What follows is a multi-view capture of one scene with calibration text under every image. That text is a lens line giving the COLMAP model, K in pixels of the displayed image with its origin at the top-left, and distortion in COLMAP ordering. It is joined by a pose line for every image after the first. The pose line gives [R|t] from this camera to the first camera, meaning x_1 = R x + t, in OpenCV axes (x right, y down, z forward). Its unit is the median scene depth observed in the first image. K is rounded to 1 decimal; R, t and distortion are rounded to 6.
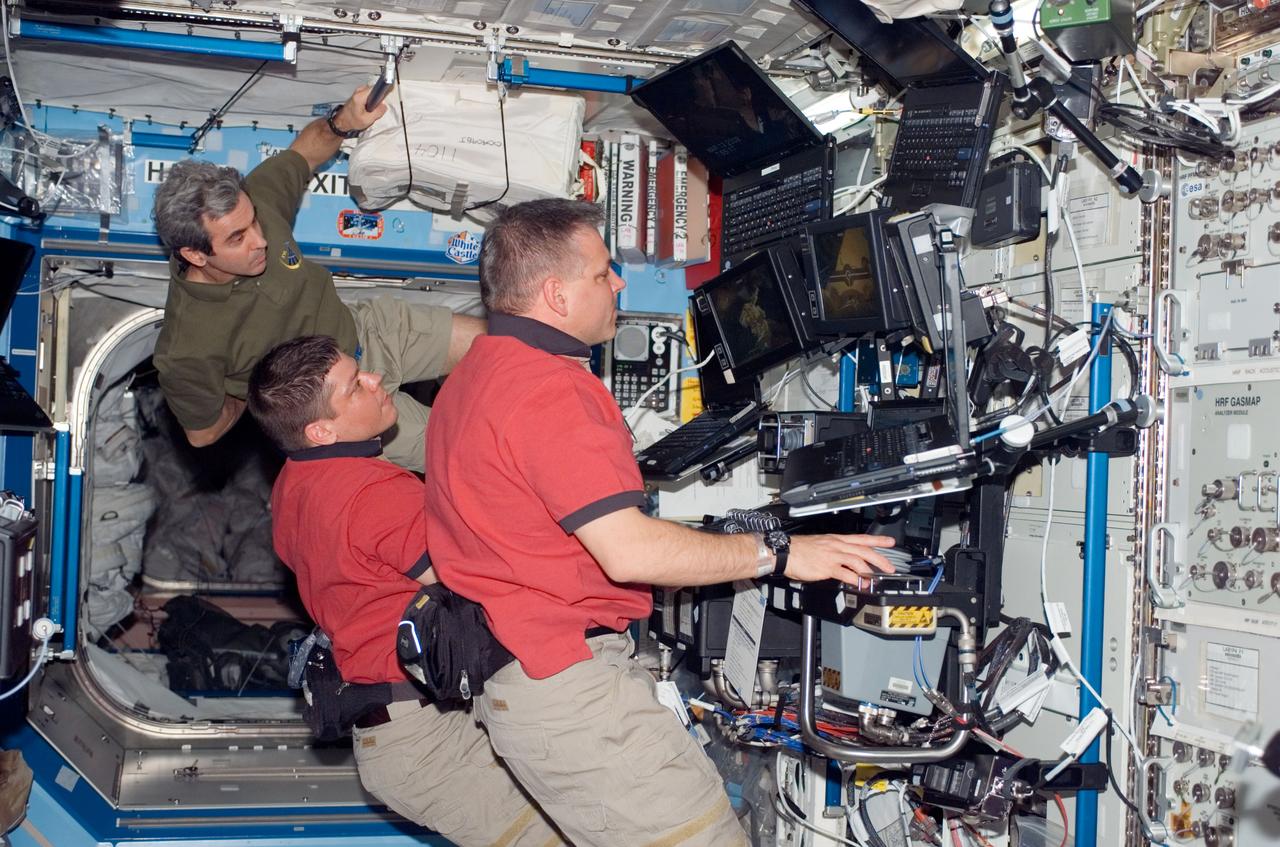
lens RADIAL K [[1765.6, 0, 640.1], [0, 1765.6, 420.6], [0, 0, 1]] dist [0.011035, 0.000000]
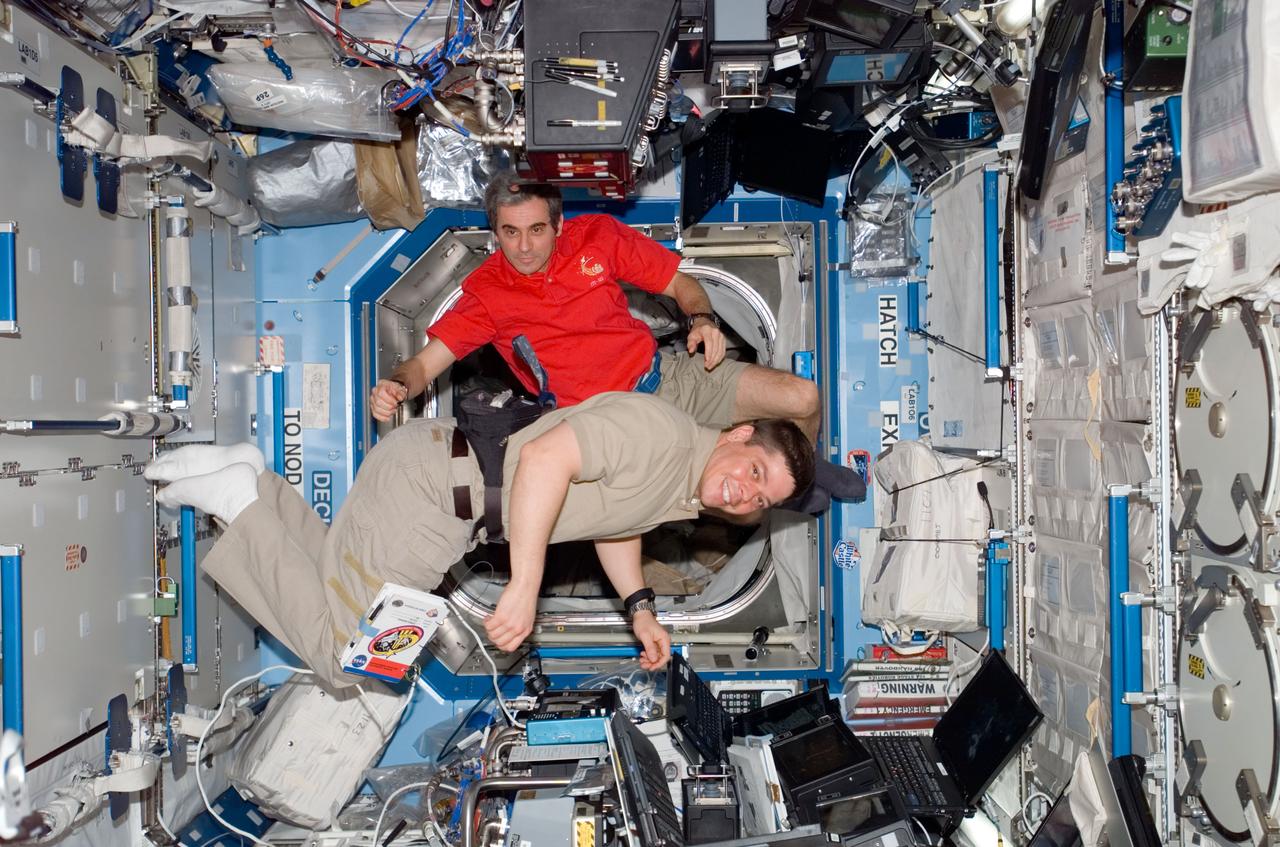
lens RADIAL K [[1765.6, 0, 637.9], [0, 1765.6, 424.5], [0, 0, 1]] dist [0.011035, 0.000000]
pose [[0.050494, 0.956486, -0.287376, 0.157168], [-0.998662, 0.051577, -0.003804, 0.044448], [0.011183, 0.287183, 0.957810, -0.171563]]
